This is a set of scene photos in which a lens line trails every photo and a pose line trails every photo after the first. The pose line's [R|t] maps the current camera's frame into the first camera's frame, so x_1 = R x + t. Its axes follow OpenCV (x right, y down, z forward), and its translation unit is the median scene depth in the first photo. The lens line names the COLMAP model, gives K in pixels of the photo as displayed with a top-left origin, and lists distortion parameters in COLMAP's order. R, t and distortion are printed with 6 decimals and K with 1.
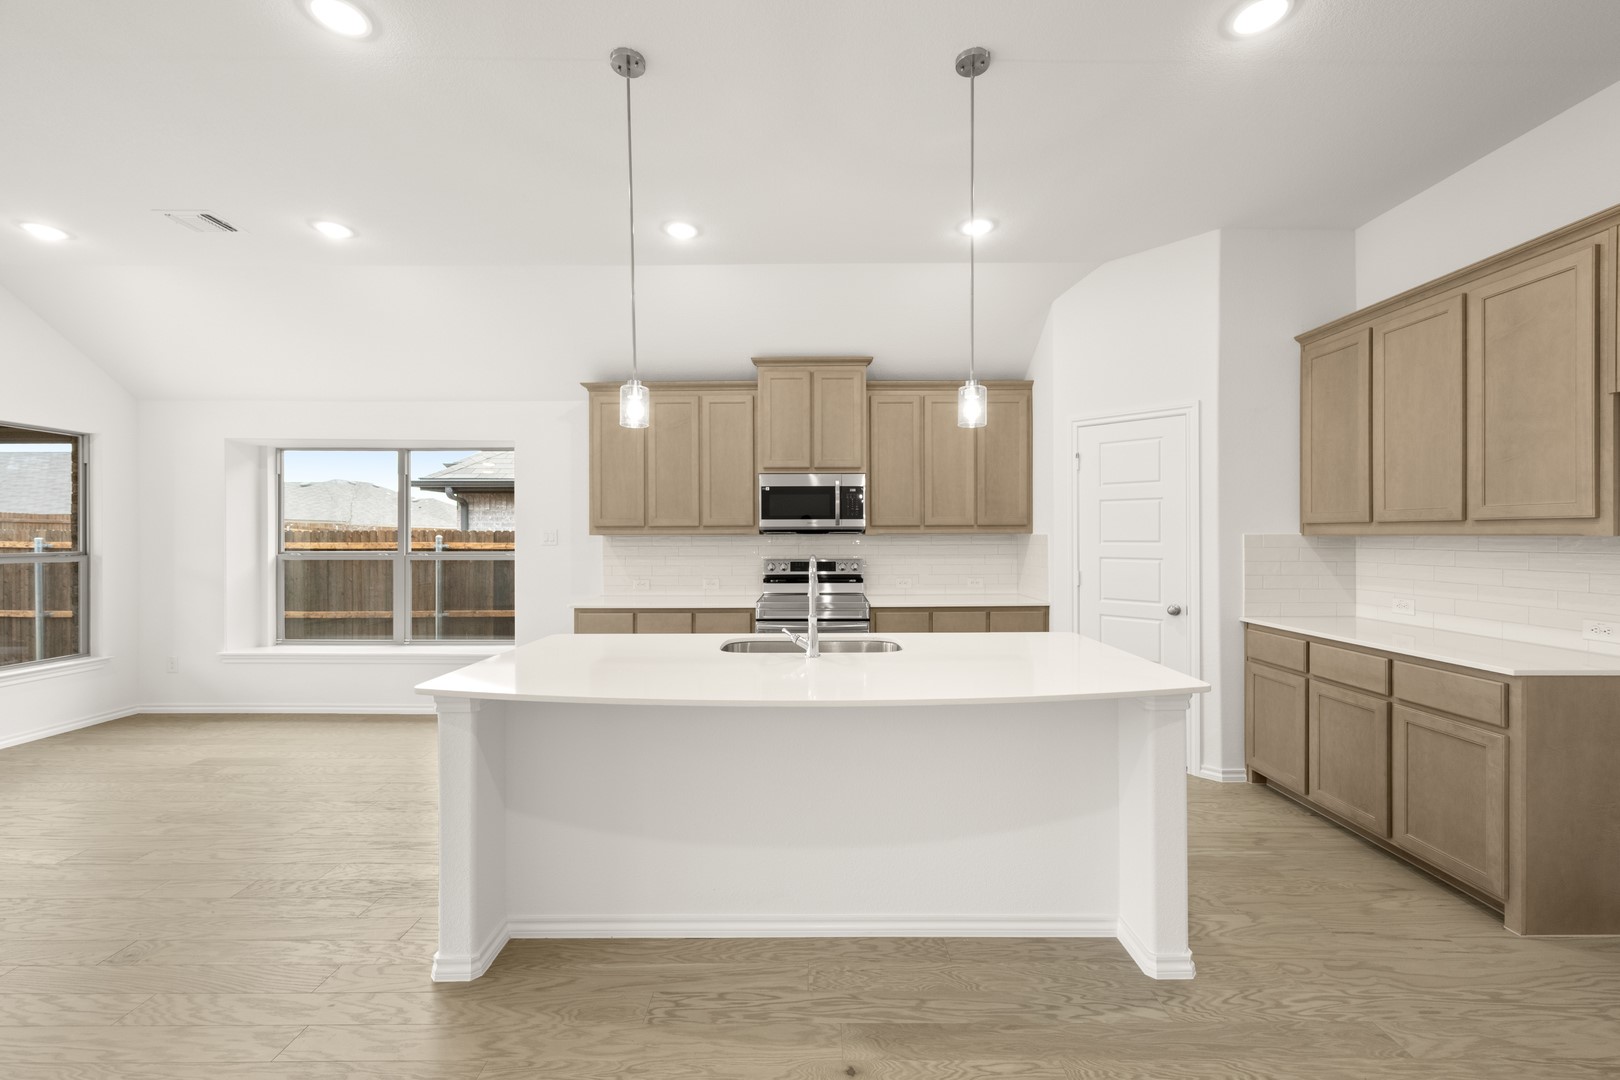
lens RADIAL K [[634.4, 0, 808.2], [0, 634.4, 537.8], [0, 0, 1]] dist [-0.000646, 0.000455]
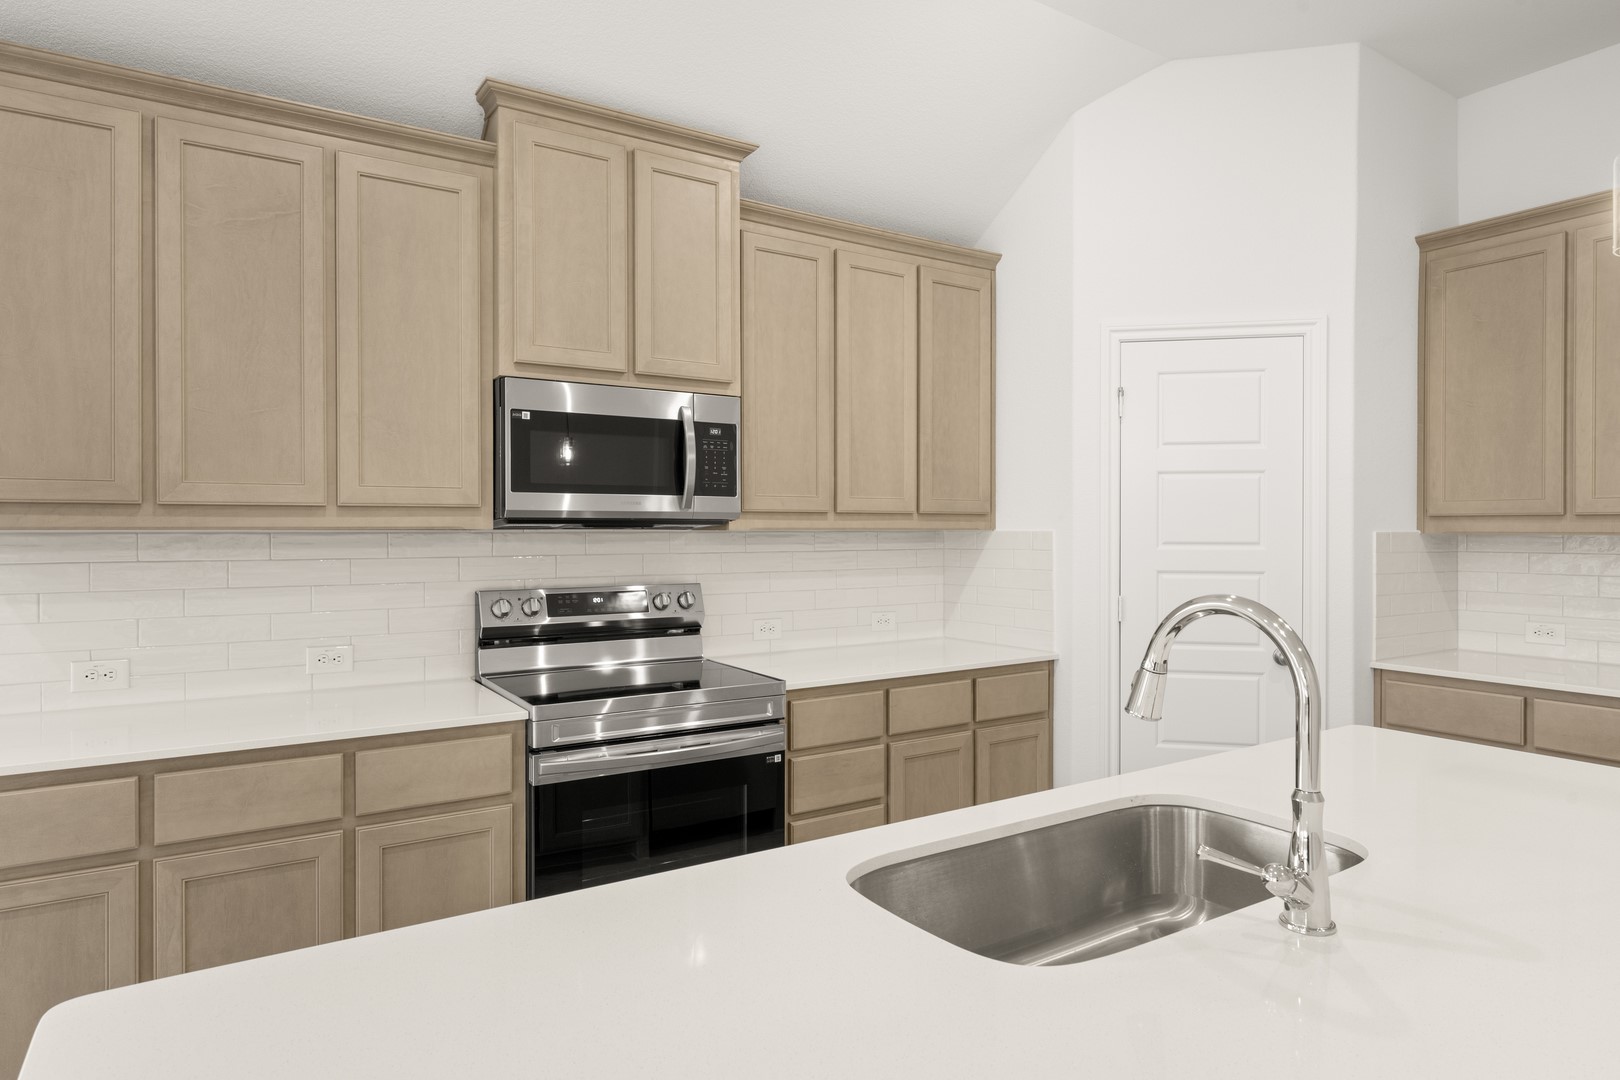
lens RADIAL K [[945.3, 0, 815.4], [0, 945.3, 536.6], [0, 0, 1]] dist [-0.004810, 0.000270]
pose [[0.837470, -0.001424, 0.546482, -0.240189], [-0.000068, 0.999996, 0.002709, -0.002578], [-0.546484, -0.002306, 0.837466, 0.402063]]
